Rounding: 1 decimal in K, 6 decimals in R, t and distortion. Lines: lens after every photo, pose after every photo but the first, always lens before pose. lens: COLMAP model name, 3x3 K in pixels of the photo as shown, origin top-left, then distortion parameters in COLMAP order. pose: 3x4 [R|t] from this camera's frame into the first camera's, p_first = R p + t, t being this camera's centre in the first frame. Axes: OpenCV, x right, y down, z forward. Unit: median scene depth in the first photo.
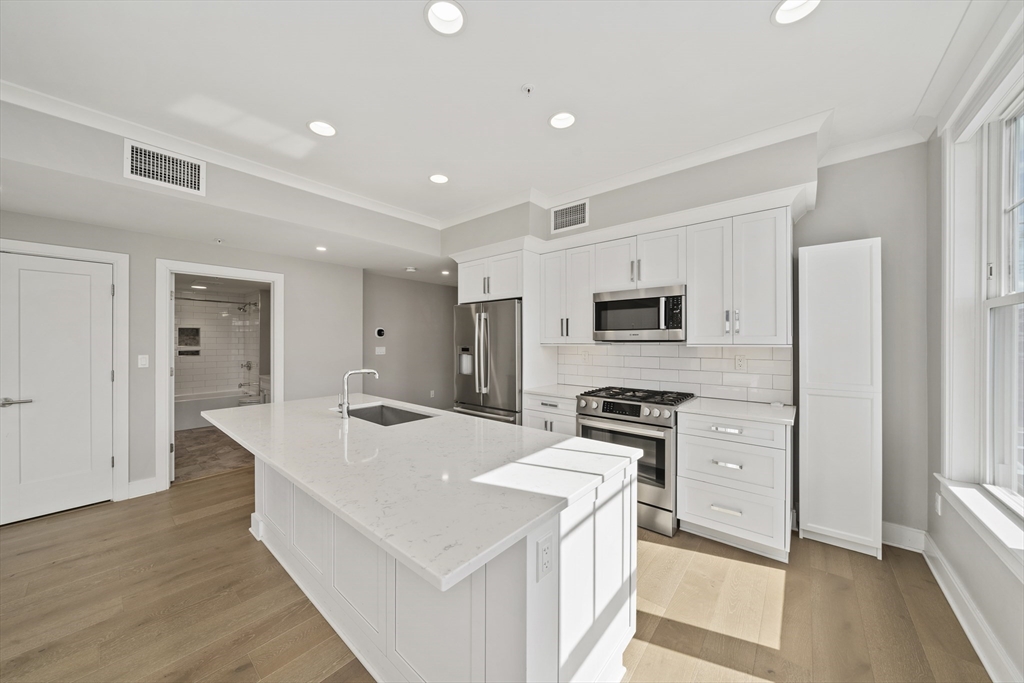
lens RADIAL K [[351.8, 0, 504.4], [0, 351.8, 340.5], [0, 0, 1]] dist [-0.006309, -0.000070]
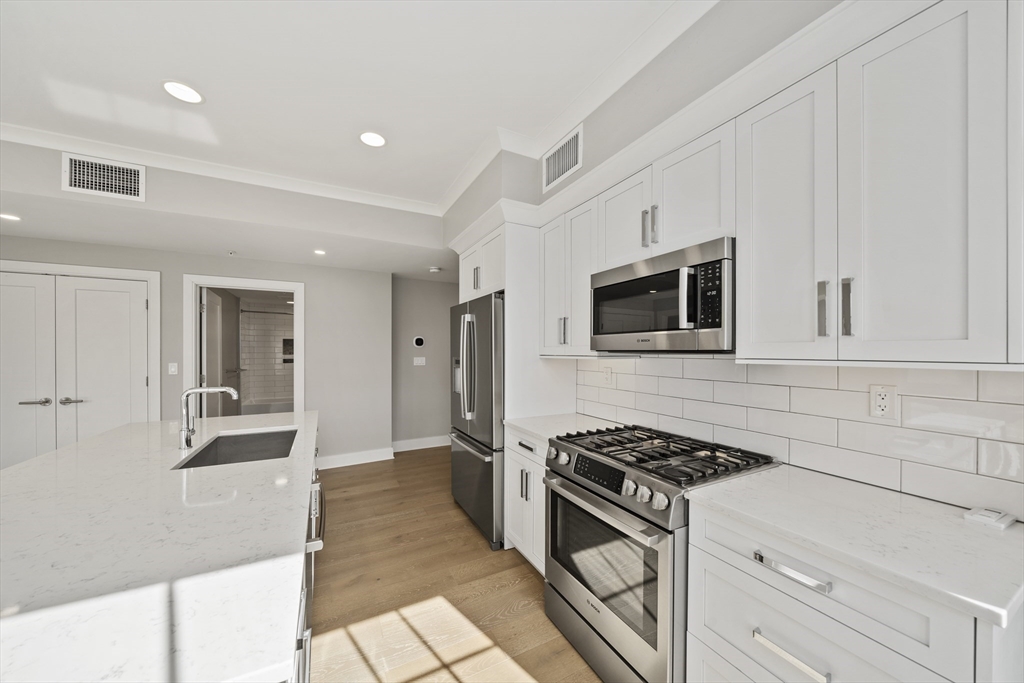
lens RADIAL K [[354.5, 0, 507.7], [0, 354.5, 351.6], [0, 0, 1]] dist [-0.006665, -0.000063]
pose [[0.928503, 0.002954, -0.371313, 0.372645], [-0.001713, 0.999992, 0.003672, -0.000365], [0.371321, -0.002774, 0.928501, 0.388660]]
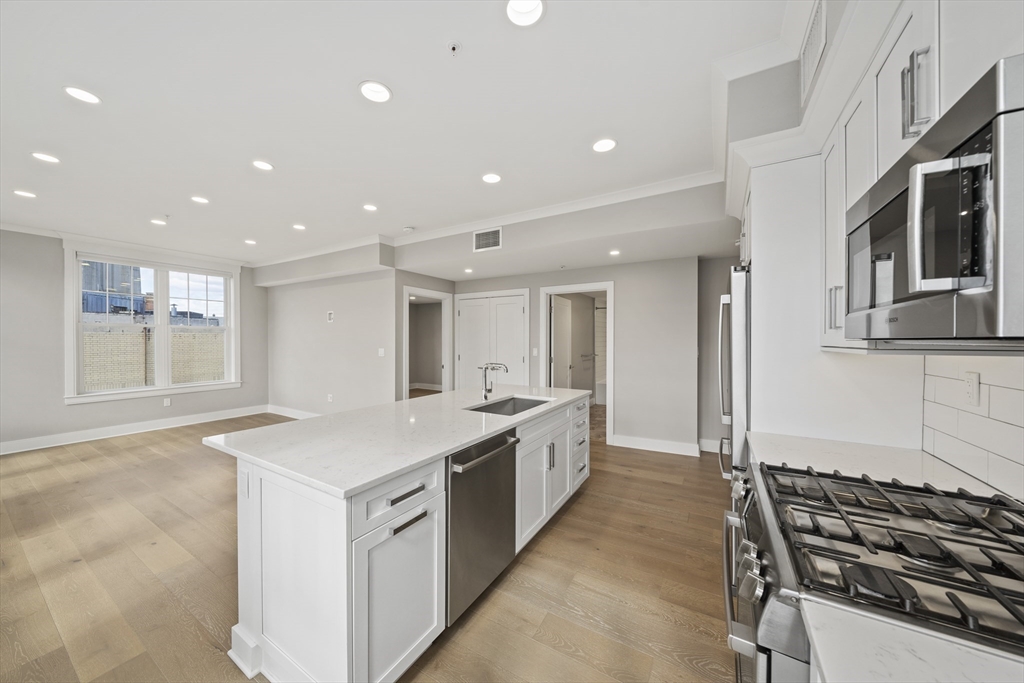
lens RADIAL K [[351.8, 0, 504.4], [0, 351.8, 340.5], [0, 0, 1]] dist [-0.006309, -0.000070]
pose [[0.168174, 0.003304, -0.985752, 0.593169], [0.000311, 0.999994, 0.003405, -0.000104], [0.985757, -0.000879, 0.168172, 0.621398]]
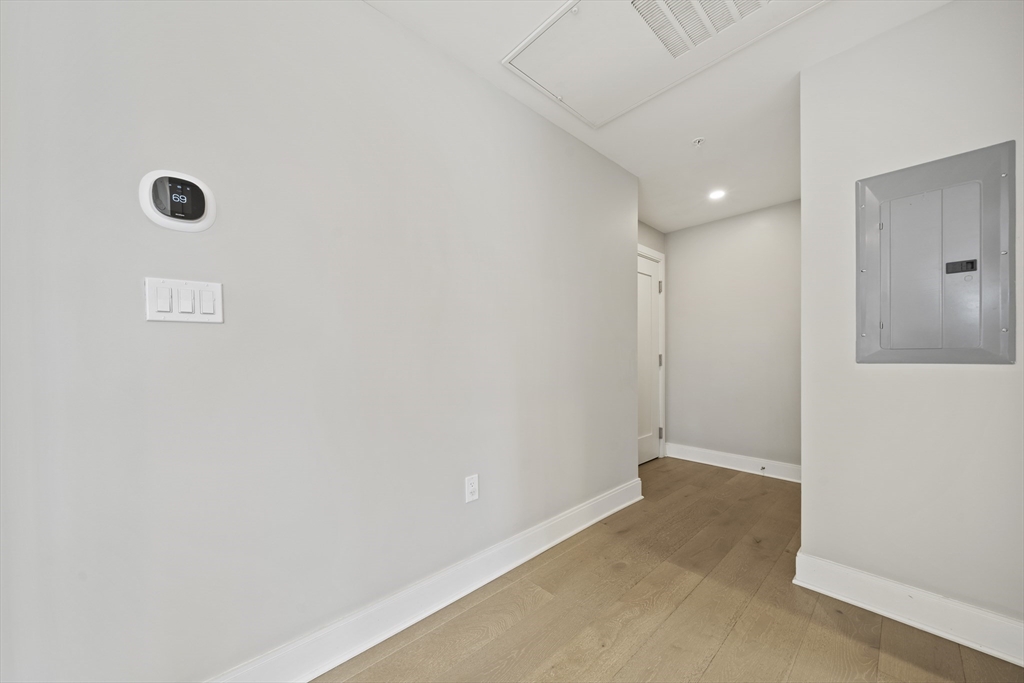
lens RADIAL K [[356.0, 0, 505.2], [0, 356.0, 359.6], [0, 0, 1]] dist [-0.000480, -0.000003]
pose [[0.991065, -0.006321, -0.133233, -0.289858], [0.007938, 0.999901, 0.011606, 0.104317], [0.133147, -0.012559, 0.991017, 1.487088]]
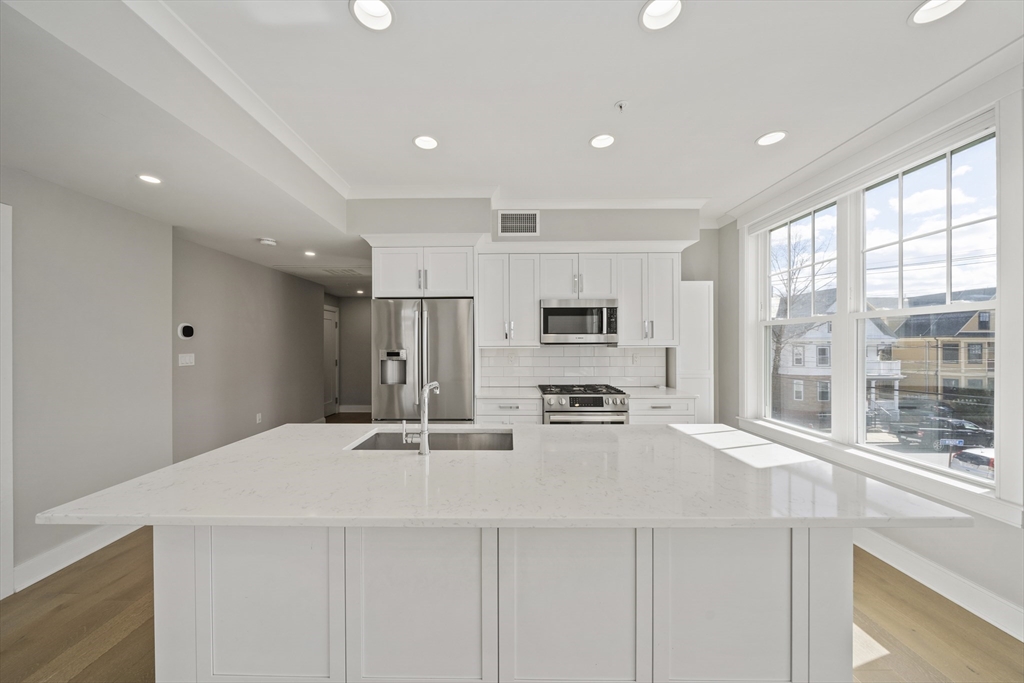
lens RADIAL K [[348.1, 0, 504.8], [0, 348.1, 346.5], [0, 0, 1]] dist [-0.004793, -0.000084]
pose [[0.764685, -0.005262, 0.644382, -0.559567], [0.002097, 0.999982, 0.005677, 0.004556], [-0.644400, -0.002990, 0.764682, 0.269534]]
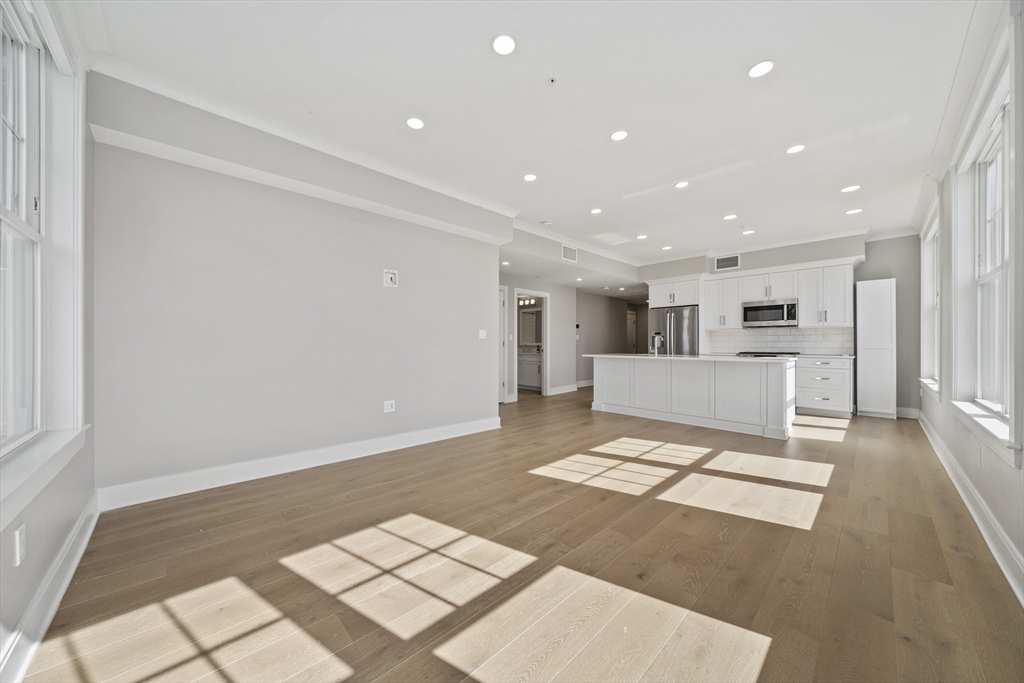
lens RADIAL K [[348.0, 0, 506.8], [0, 348.0, 343.0], [0, 0, 1]] dist [-0.008000, -0.000100]
pose [[0.994440, 0.001090, -0.105295, -0.896924], [-0.001130, 0.999999, -0.000319, 0.098109], [0.105295, 0.000437, 0.994441, -1.114336]]
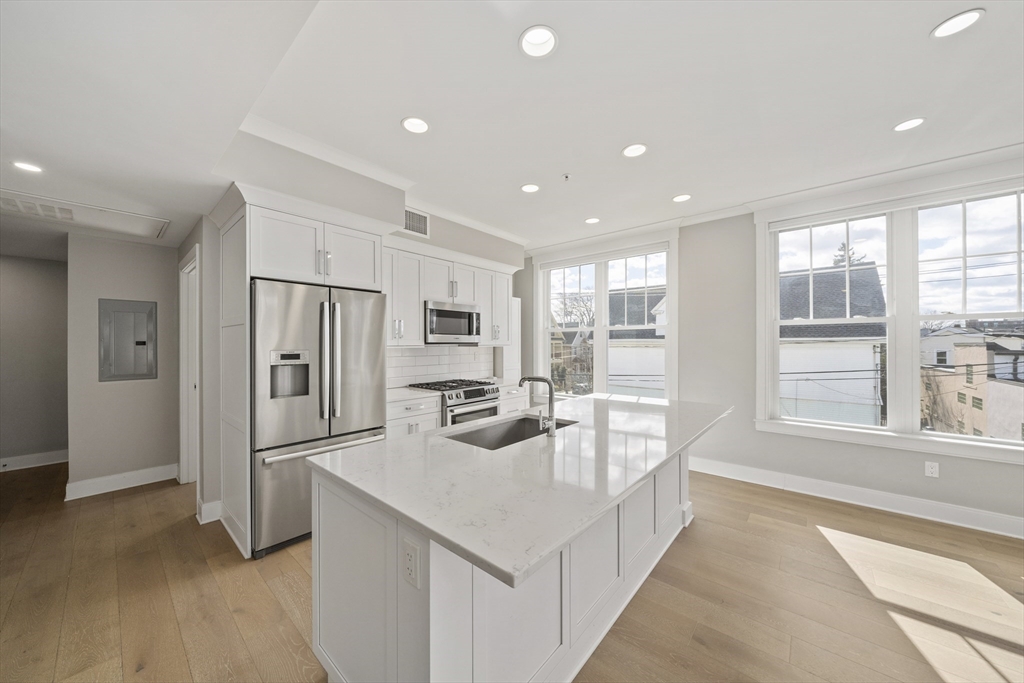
lens RADIAL K [[354.8, 0, 501.7], [0, 354.8, 345.0], [0, 0, 1]] dist [-0.003824, -0.000149]
pose [[0.012801, -0.001289, 0.999917, -0.931815], [0.001609, 0.999998, 0.001269, 0.006329], [-0.999917, 0.001592, 0.012804, 0.802582]]
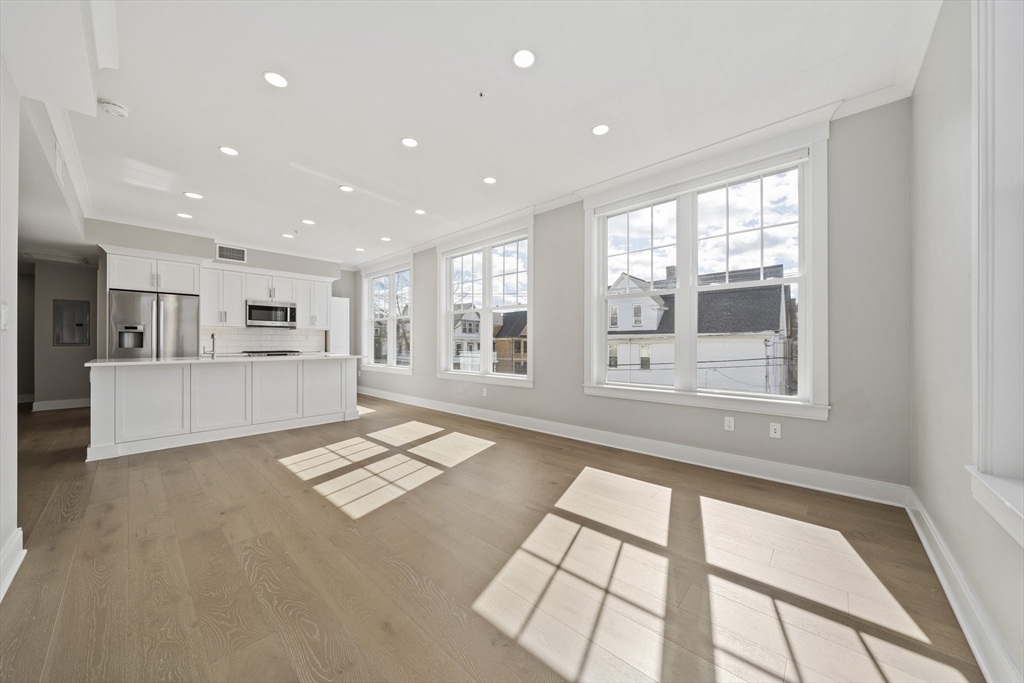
lens RADIAL K [[351.8, 0, 504.4], [0, 351.8, 340.5], [0, 0, 1]] dist [-0.006309, -0.000070]
pose [[0.040873, 0.008220, 0.999131, -1.650339], [-0.001501, 0.999966, -0.008165, 0.100717], [-0.999163, -0.001166, 0.040884, -0.468271]]
